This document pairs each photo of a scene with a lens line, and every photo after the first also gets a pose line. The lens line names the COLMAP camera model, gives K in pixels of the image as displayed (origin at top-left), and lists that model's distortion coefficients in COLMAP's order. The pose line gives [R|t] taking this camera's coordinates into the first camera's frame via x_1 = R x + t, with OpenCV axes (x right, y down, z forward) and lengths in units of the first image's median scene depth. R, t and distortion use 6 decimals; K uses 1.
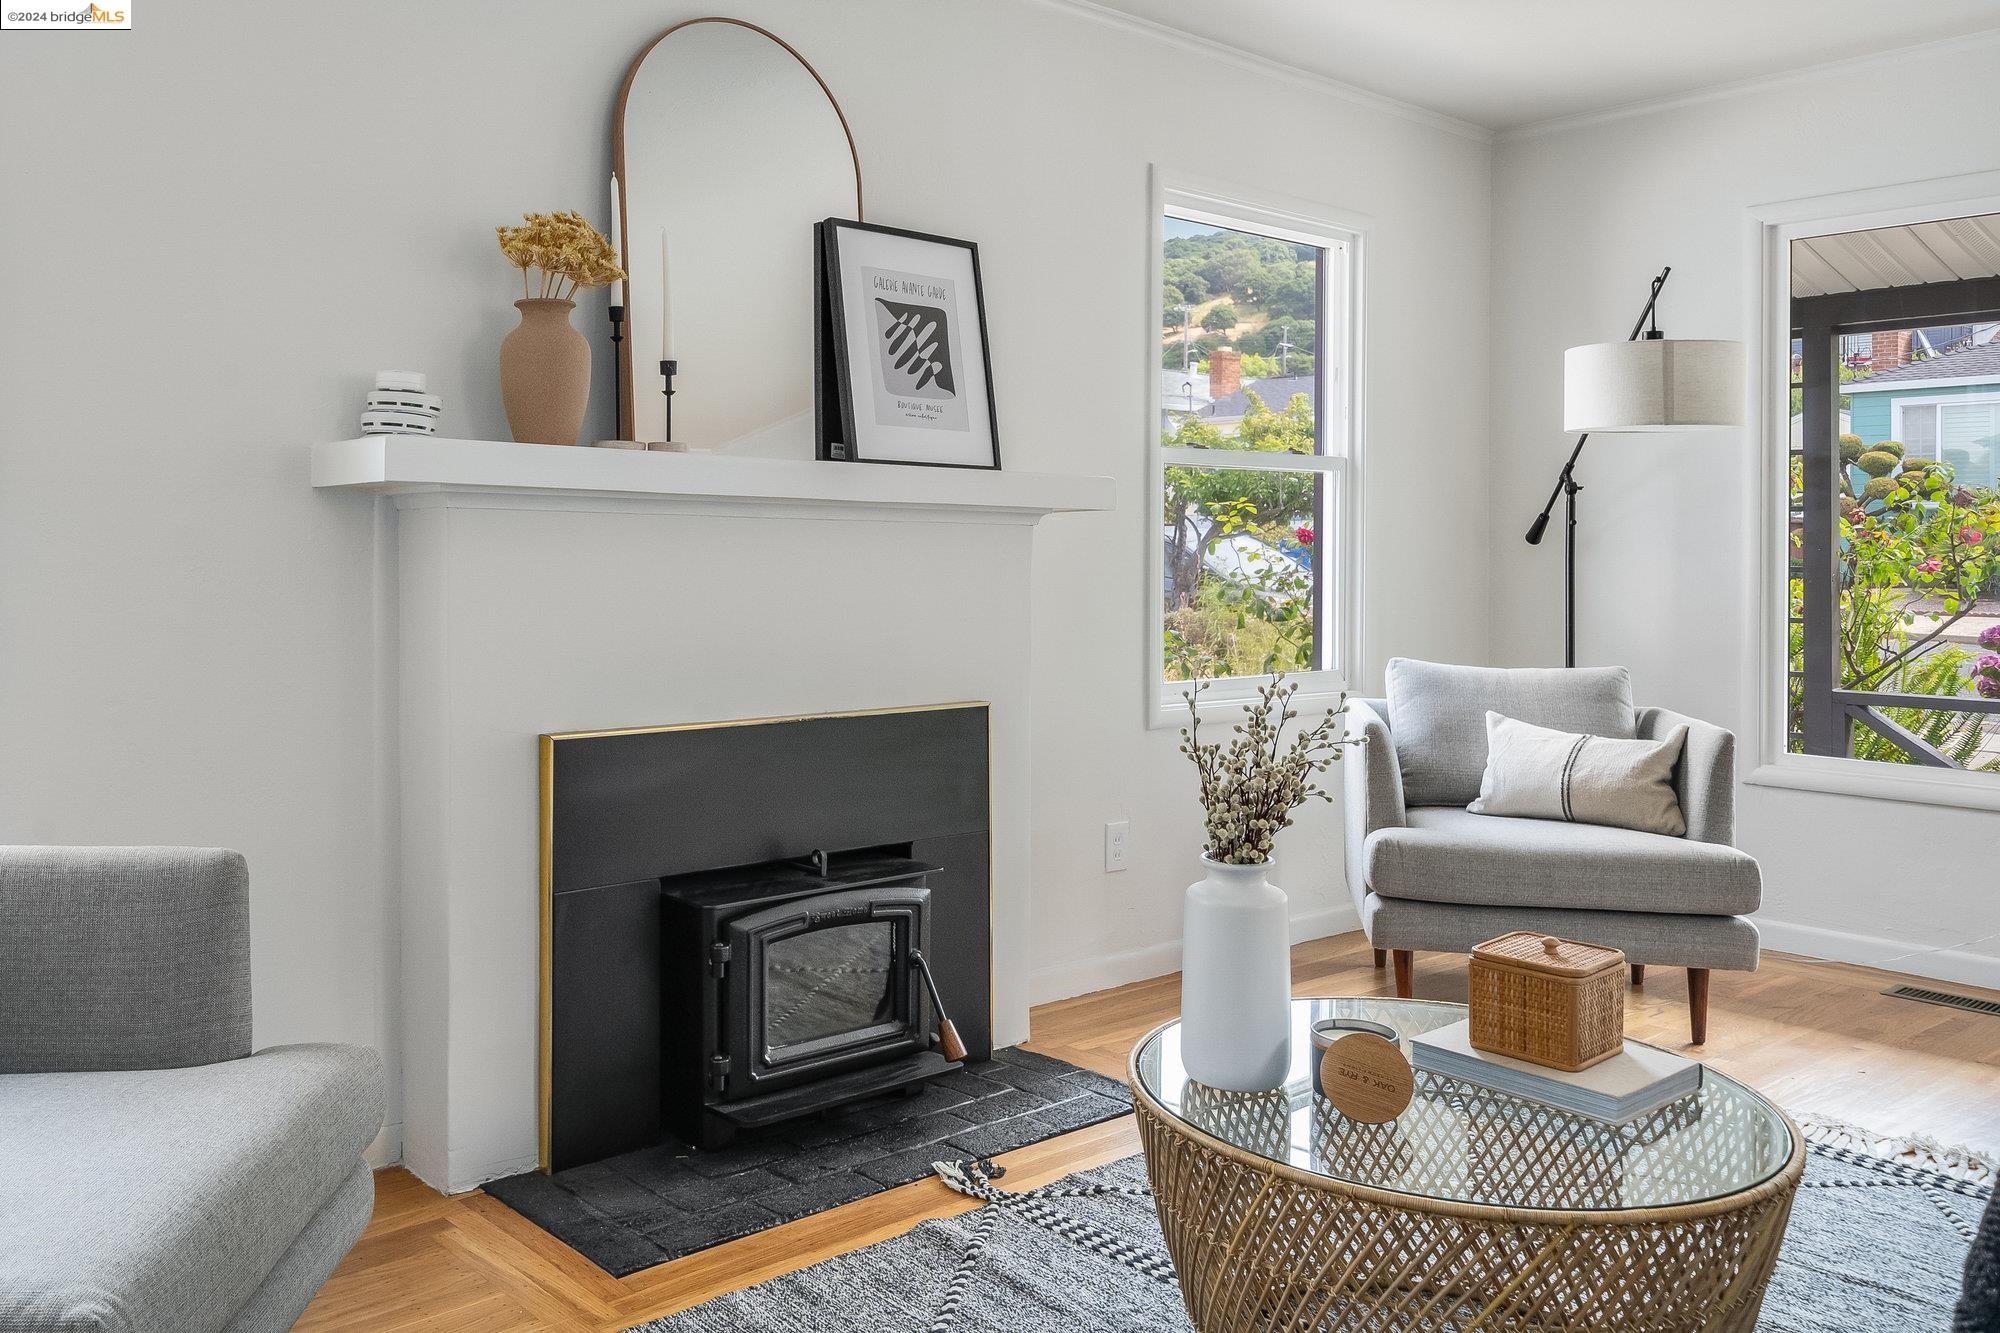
lens RADIAL K [[1622.8, 0, 820.0], [0, 1622.8, 553.3], [0, 0, 1]] dist [0.005361, -0.003984]
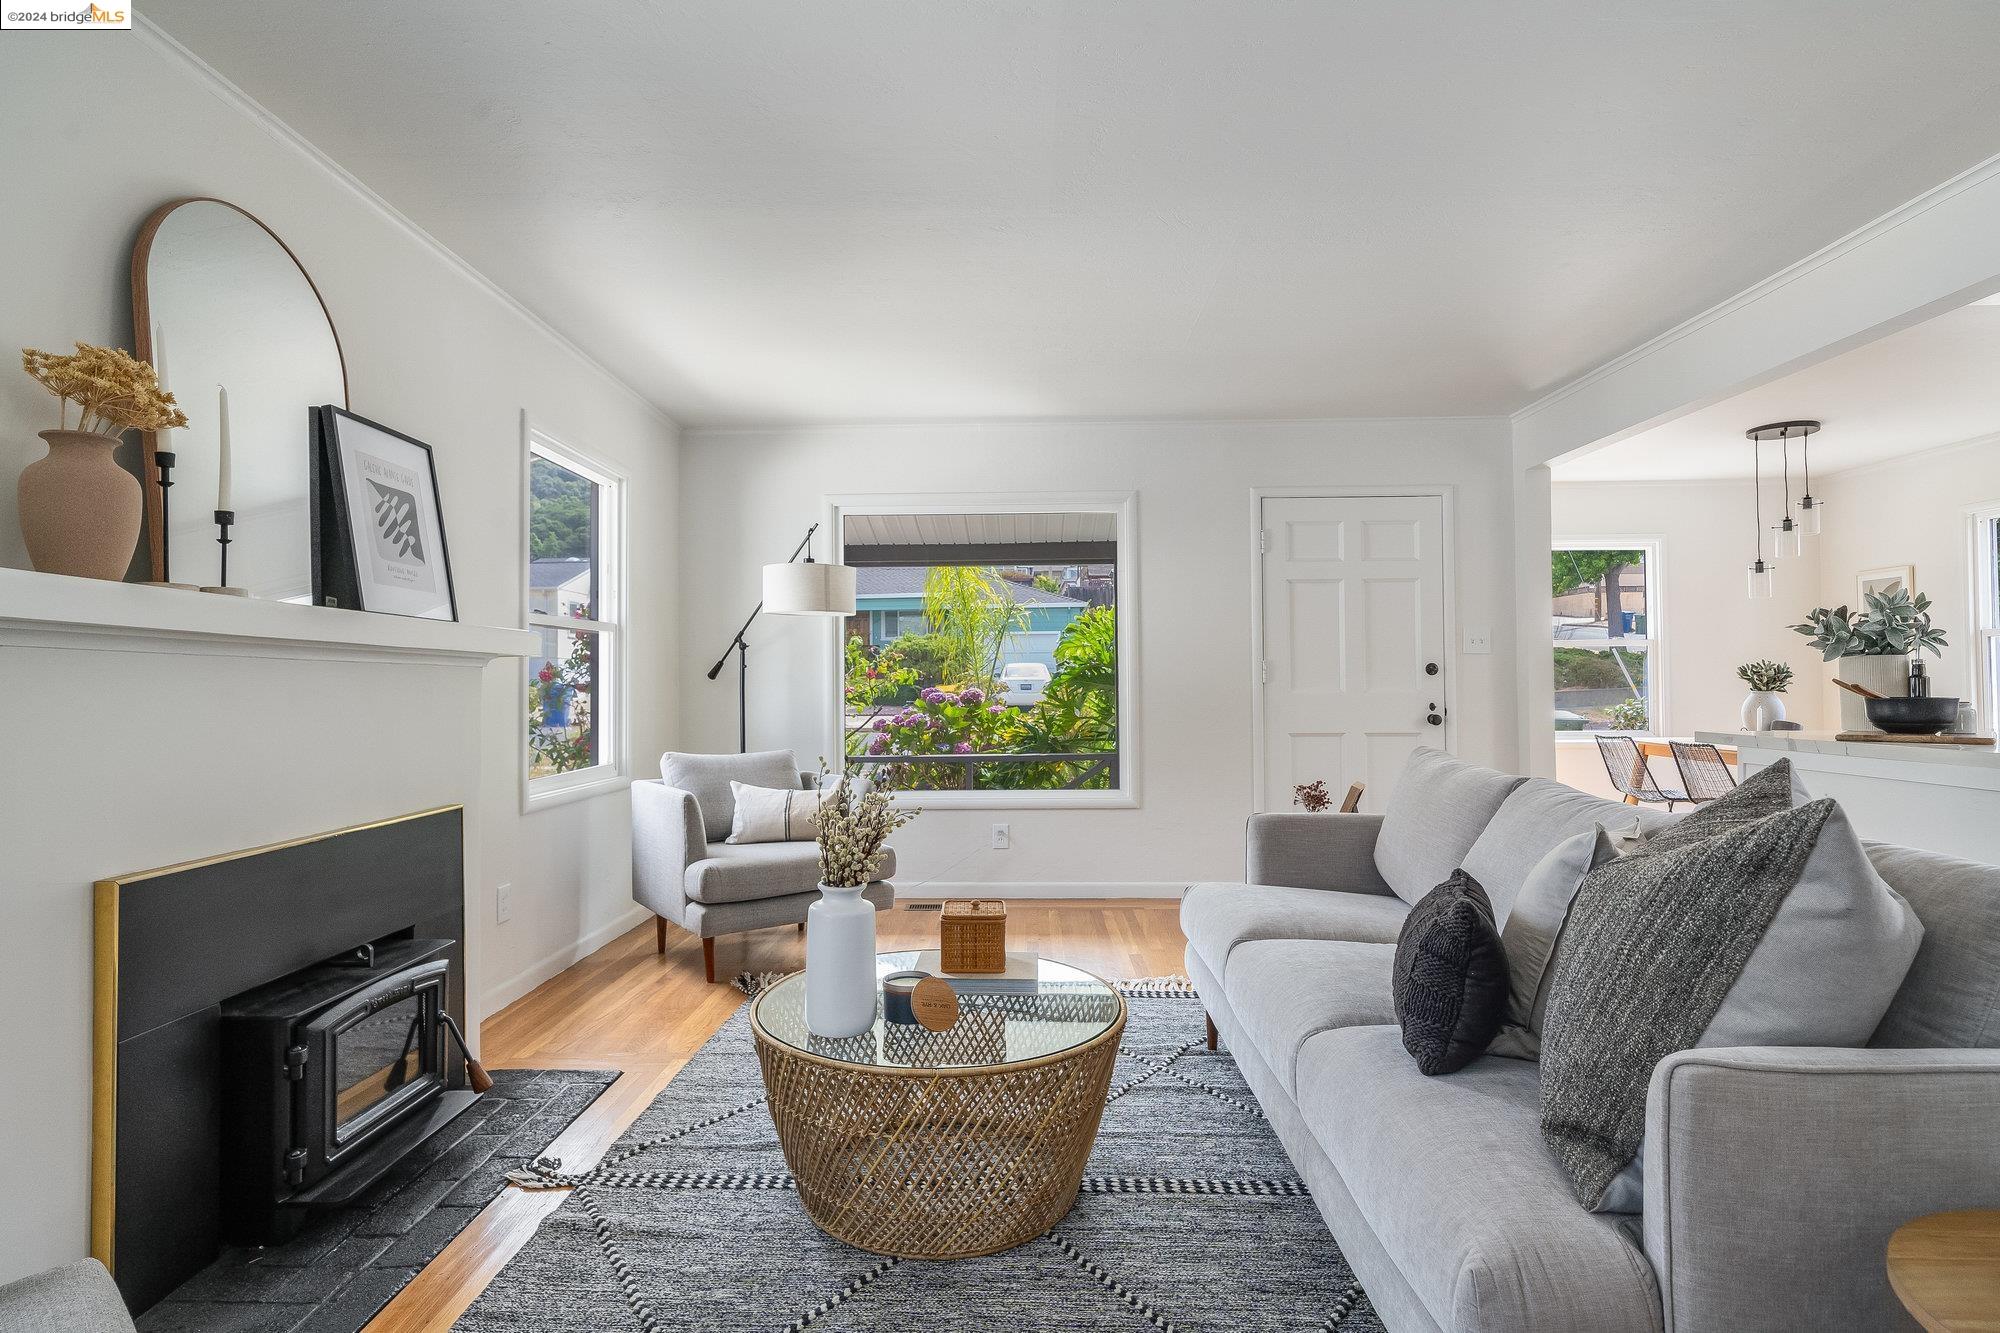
lens RADIAL K [[1005.2, 0, 983.4], [0, 1005.2, 660.5], [0, 0, 1]] dist [0.000953, 0.000993]
pose [[0.655934, 0.007052, 0.754786, -0.239033], [0.012494, 0.999718, -0.020198, -0.001097], [-0.754715, 0.022679, 0.655661, 0.175123]]
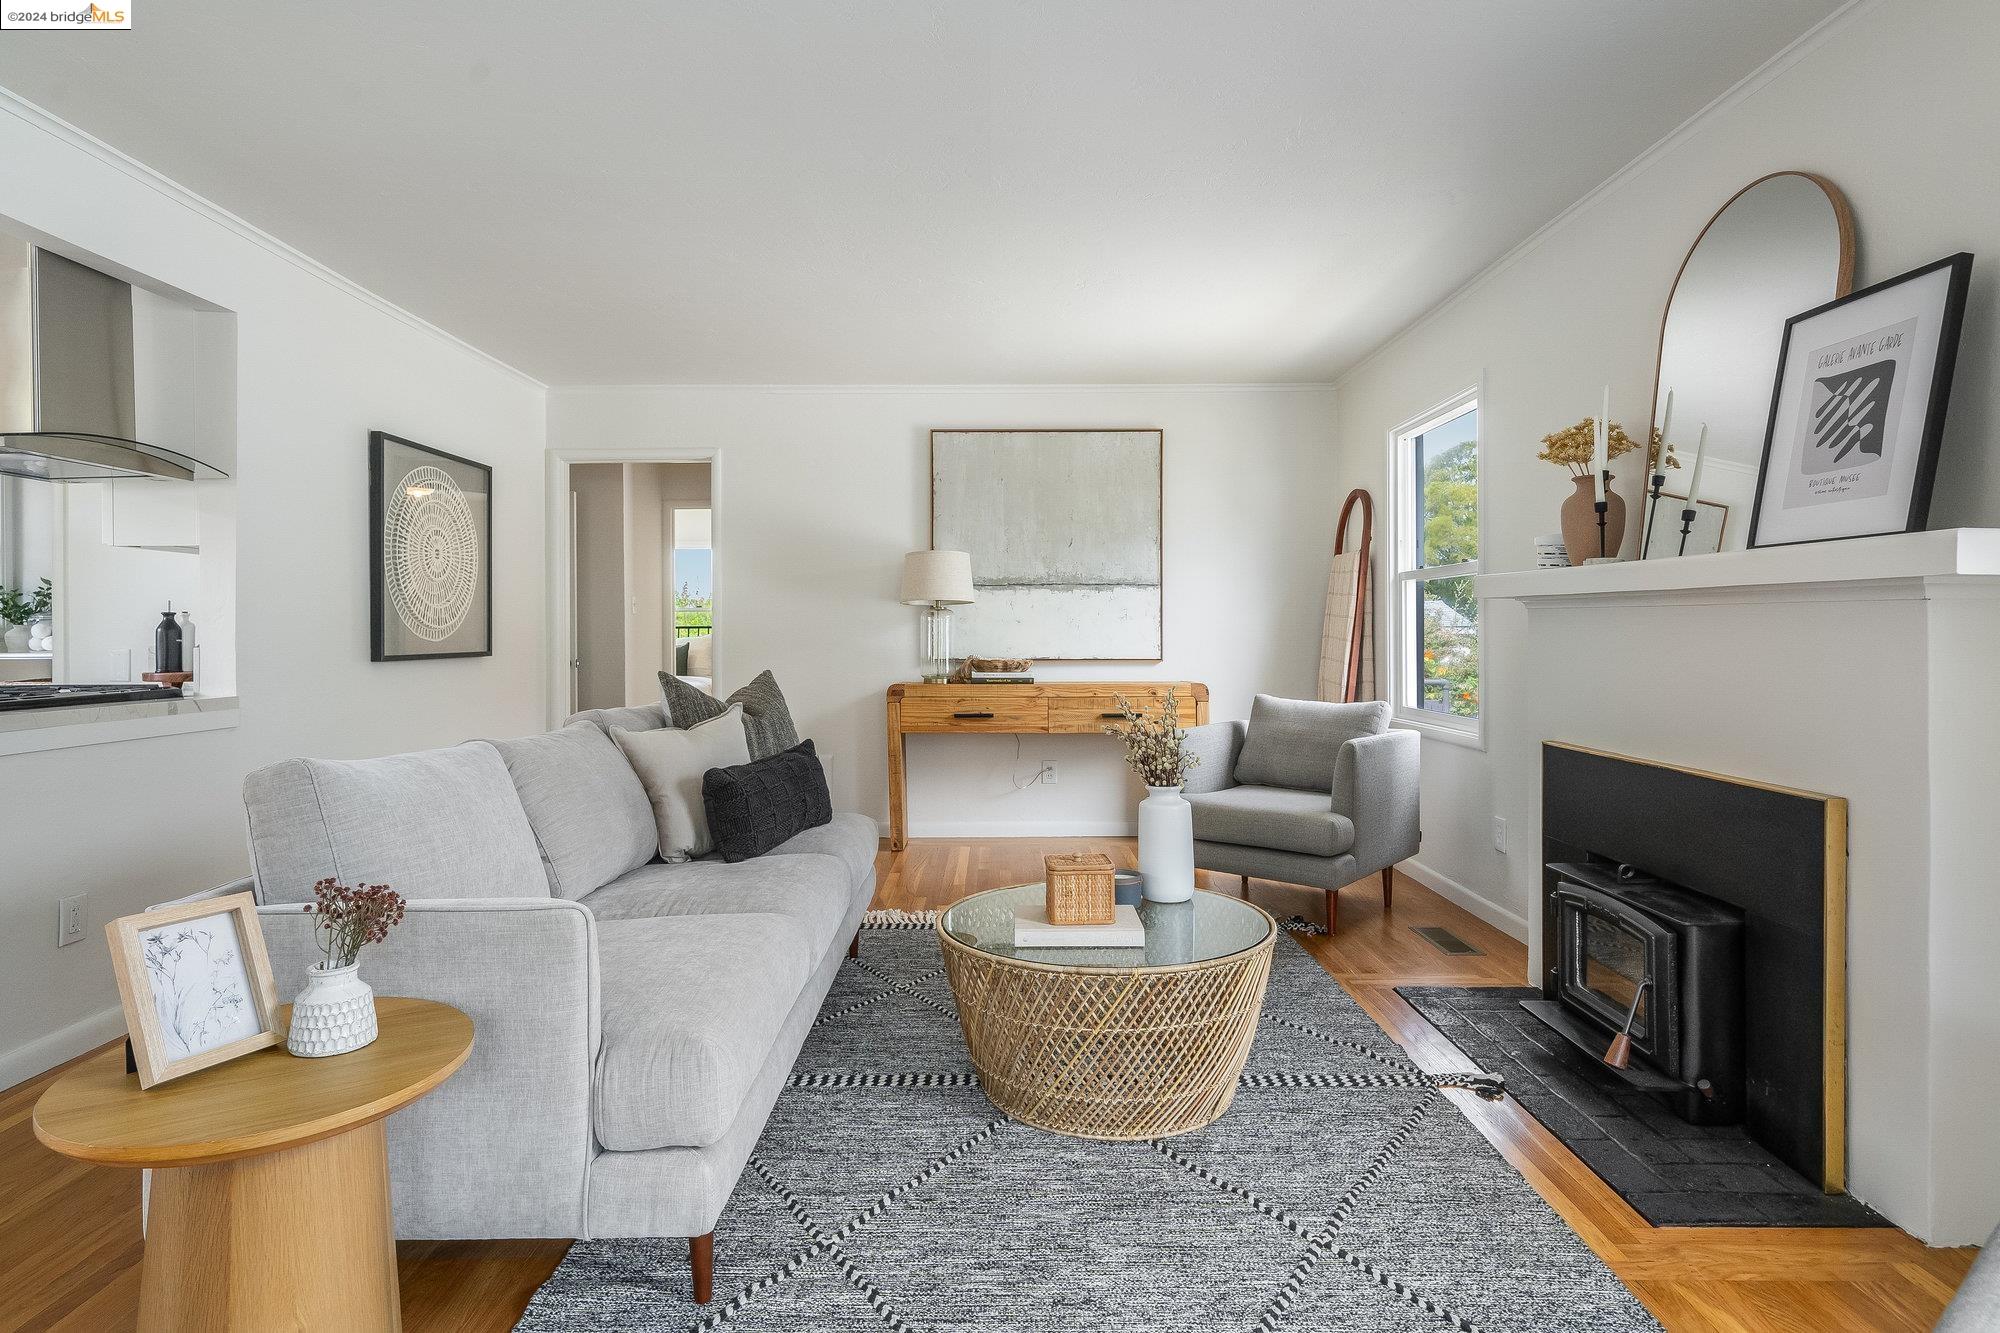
lens RADIAL K [[1044.4, 0, 988.8], [0, 1044.4, 636.1], [0, 0, 1]] dist [-0.001374, -0.001701]
pose [[-0.615855, 0.001306, -0.787859, 0.902527], [-0.002341, 0.999991, 0.003487, 0.000707], [0.787856, 0.003992, -0.615846, 1.043914]]
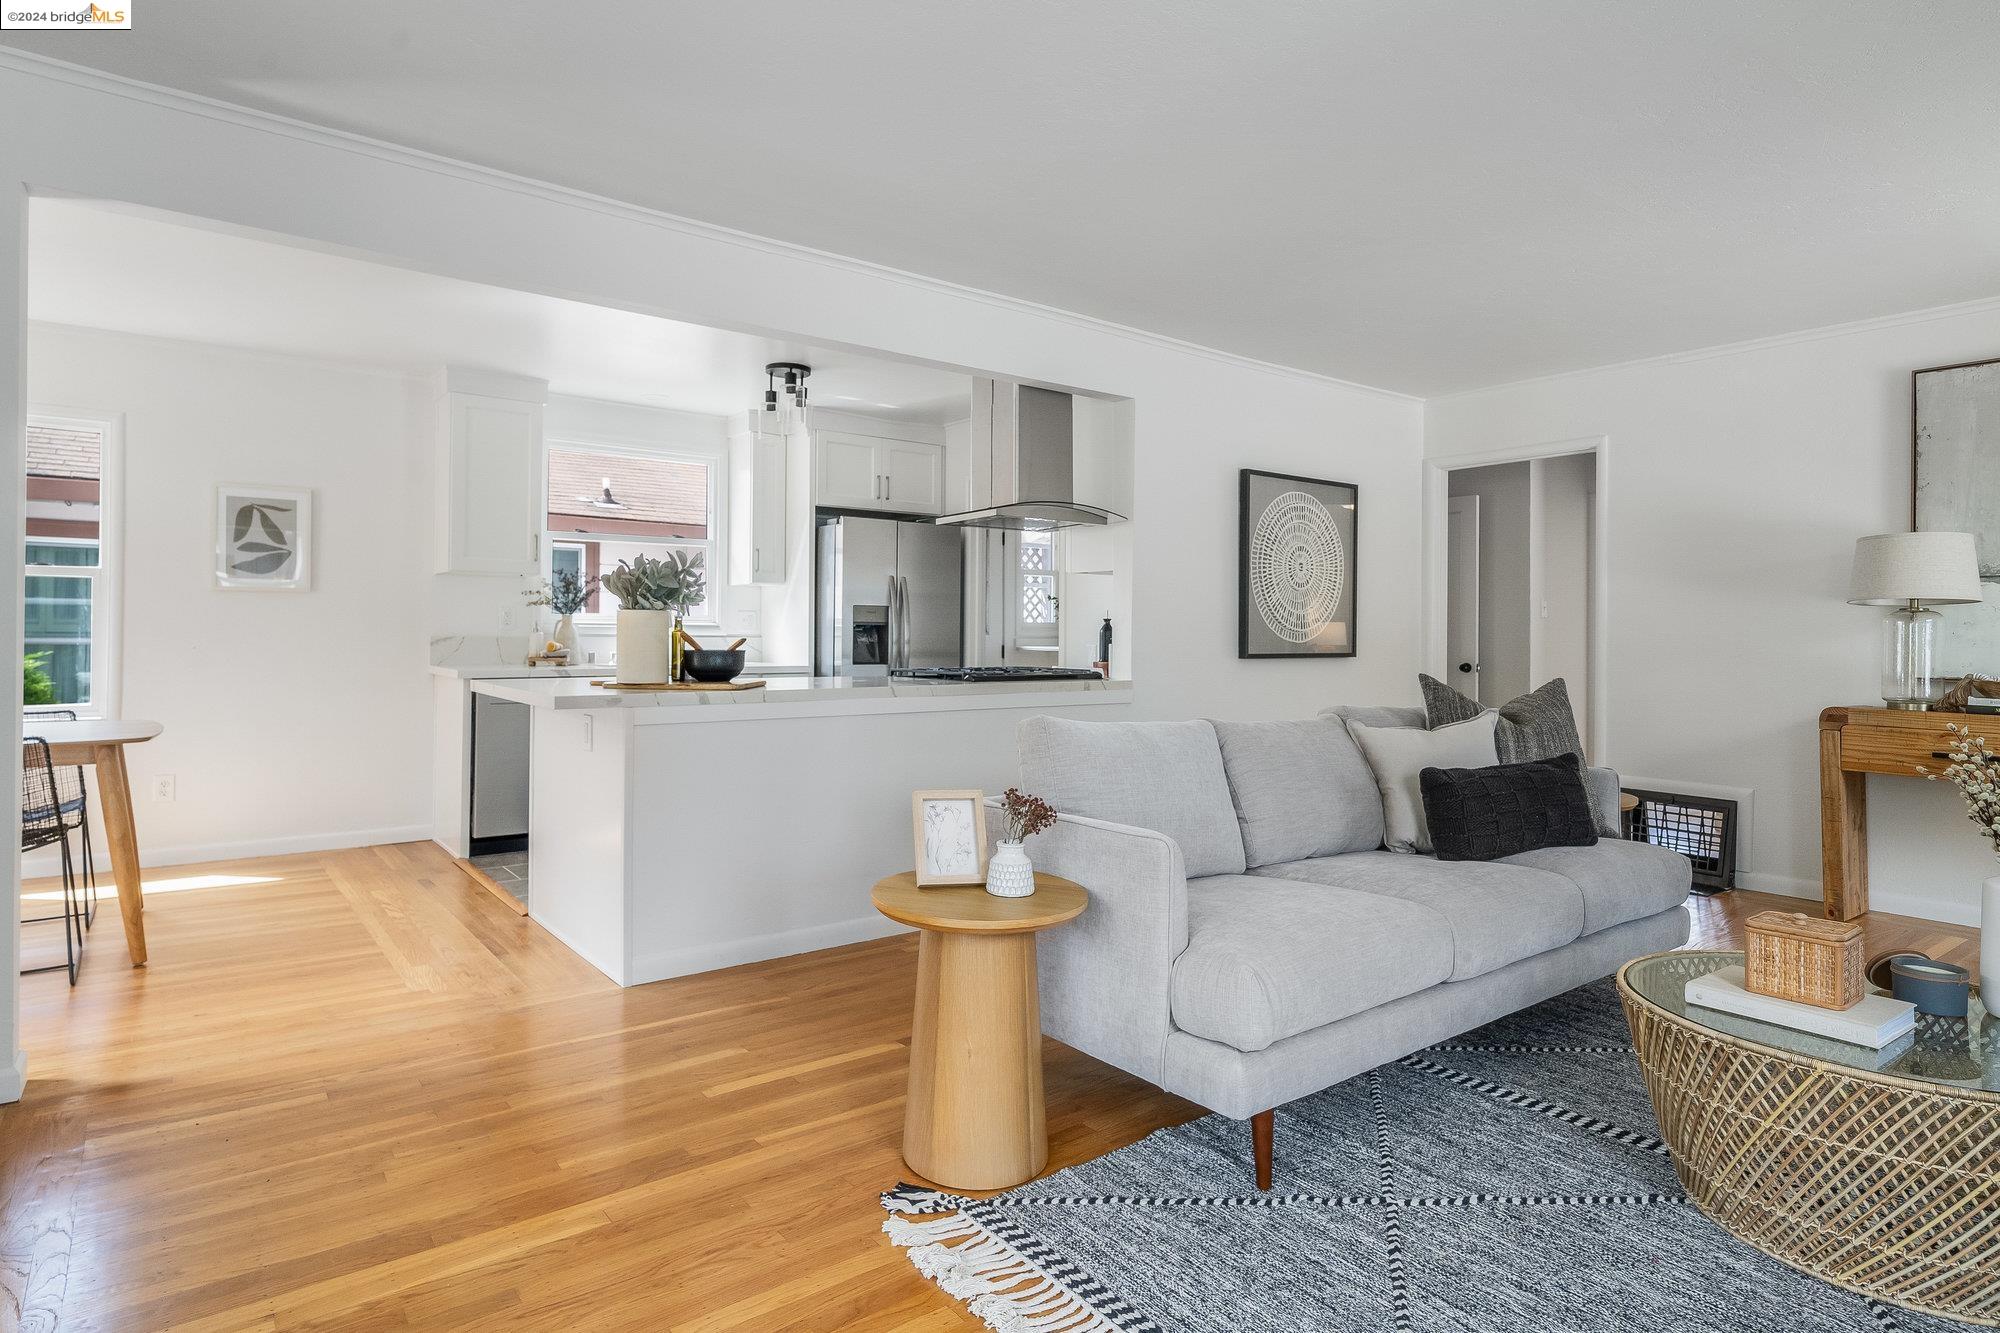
lens RADIAL K [[1044.4, 0, 932.4], [0, 1044.4, 626.6], [0, 0, 1]] dist [-0.001374, -0.001701]
pose [[-0.999433, -0.012286, 0.031362, 0.773354], [-0.012342, 0.999923, -0.001590, -0.000868], [-0.031340, -0.001976, -0.999507, 1.235495]]
